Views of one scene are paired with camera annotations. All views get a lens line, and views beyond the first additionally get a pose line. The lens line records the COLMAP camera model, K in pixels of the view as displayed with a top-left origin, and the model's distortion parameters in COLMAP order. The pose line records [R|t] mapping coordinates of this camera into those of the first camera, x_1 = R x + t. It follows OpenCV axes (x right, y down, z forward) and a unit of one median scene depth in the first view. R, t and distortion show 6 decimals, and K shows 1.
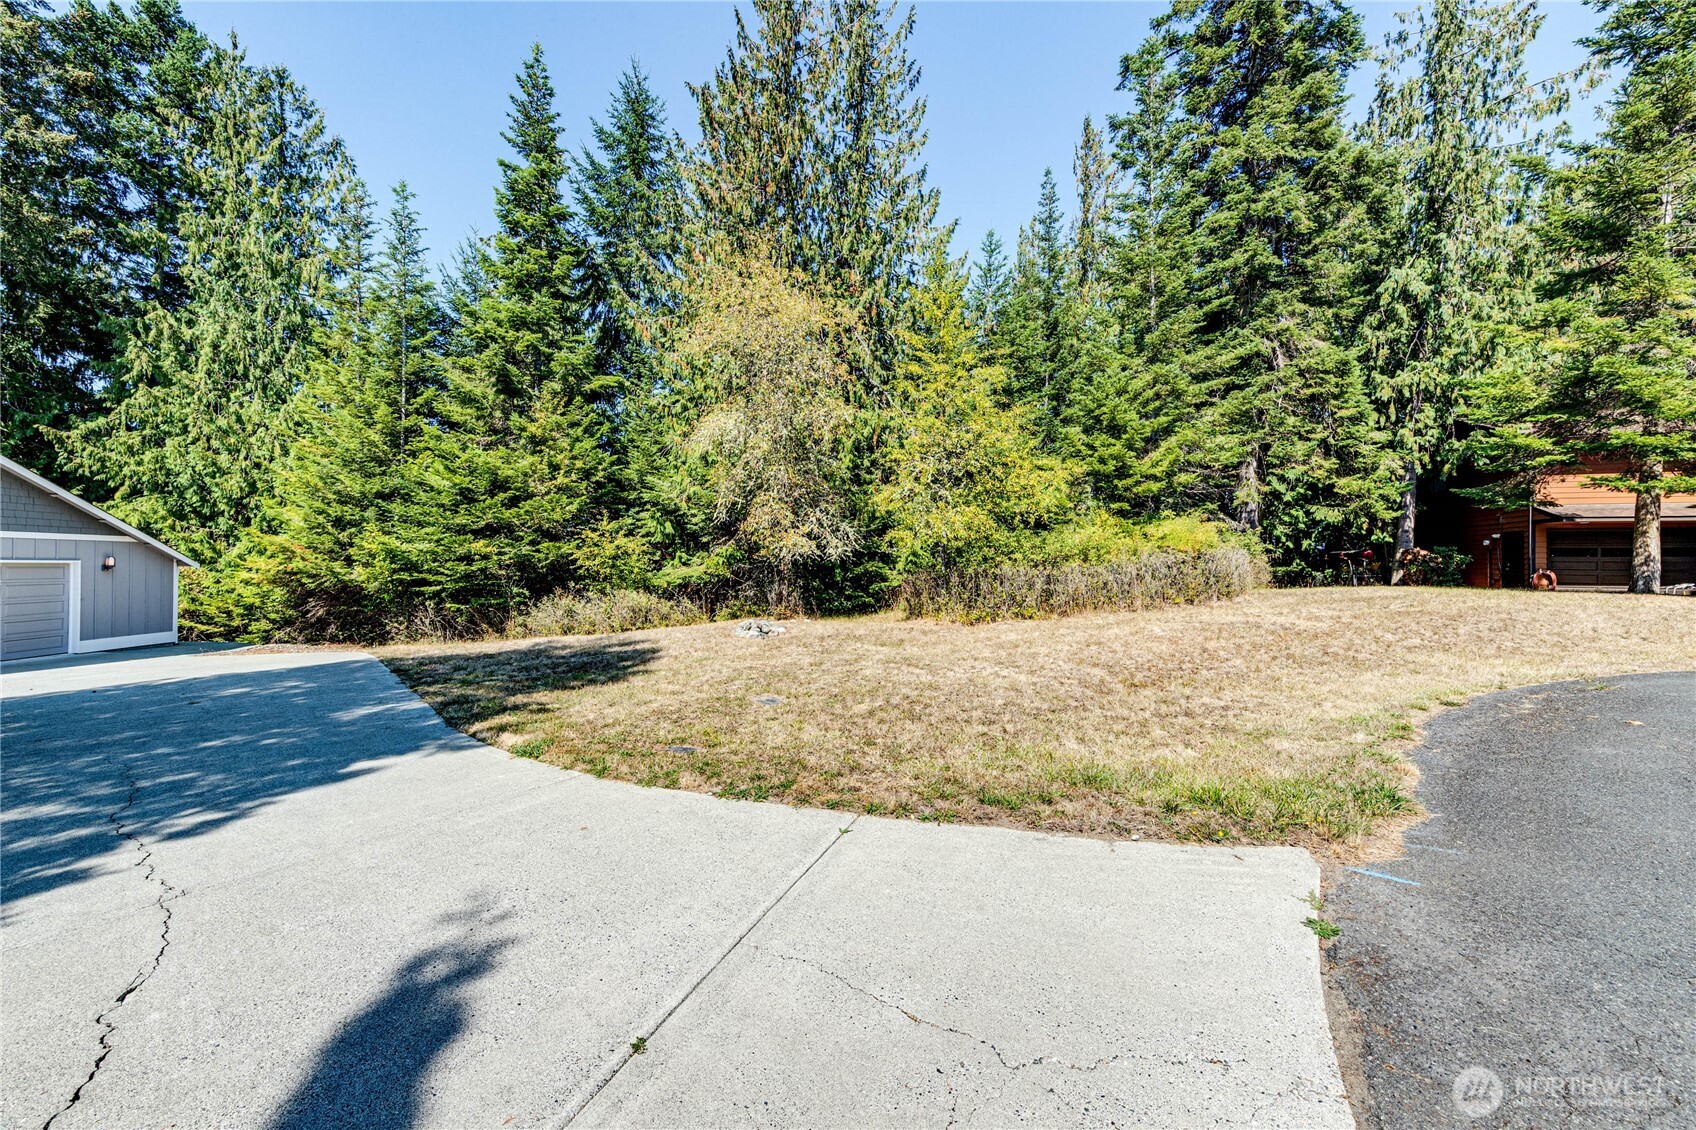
lens RADIAL K [[688.4, 0, 852.2], [0, 688.4, 566.1], [0, 0, 1]] dist [0.008555, -0.000651]
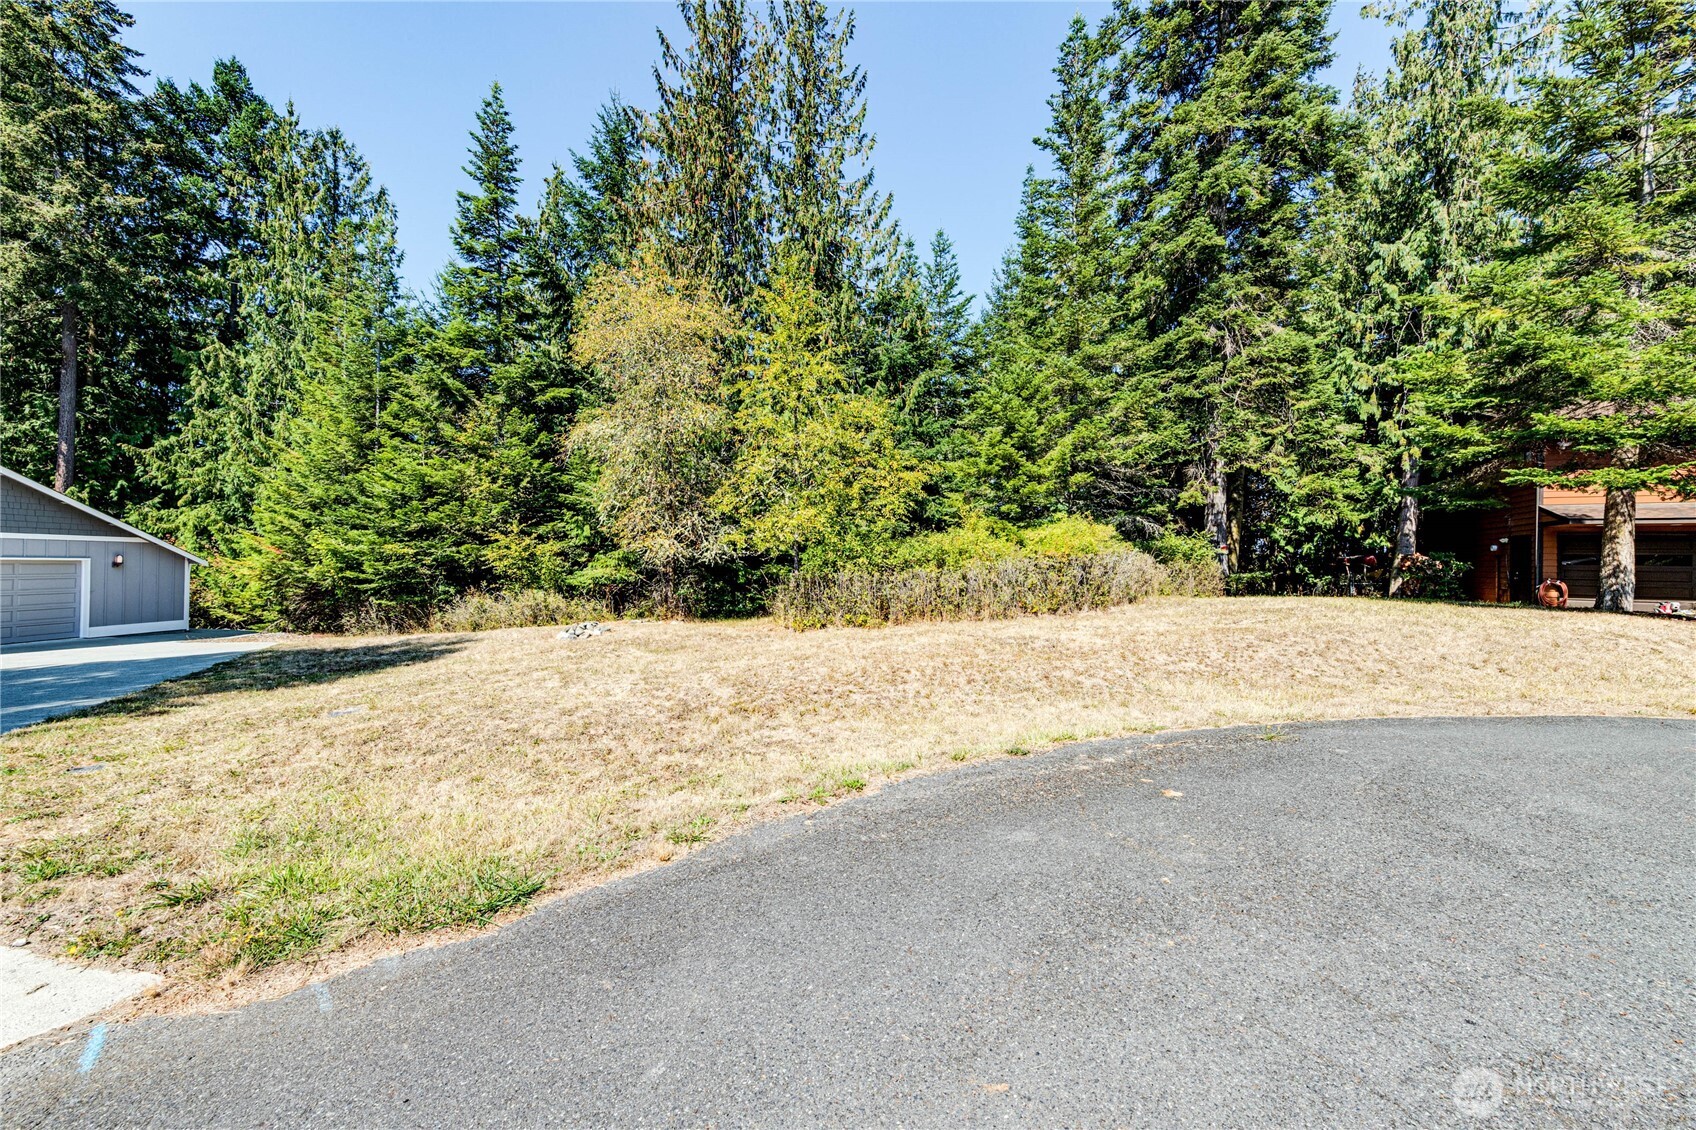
lens RADIAL K [[649.3, 0, 845.0], [0, 649.3, 565.2], [0, 0, 1]] dist [0.007546, -0.000364]
pose [[0.990290, 0.008305, -0.138767, 0.235899], [-0.008559, 0.999963, -0.001233, -0.004487], [0.138752, 0.002408, 0.990324, 0.069009]]
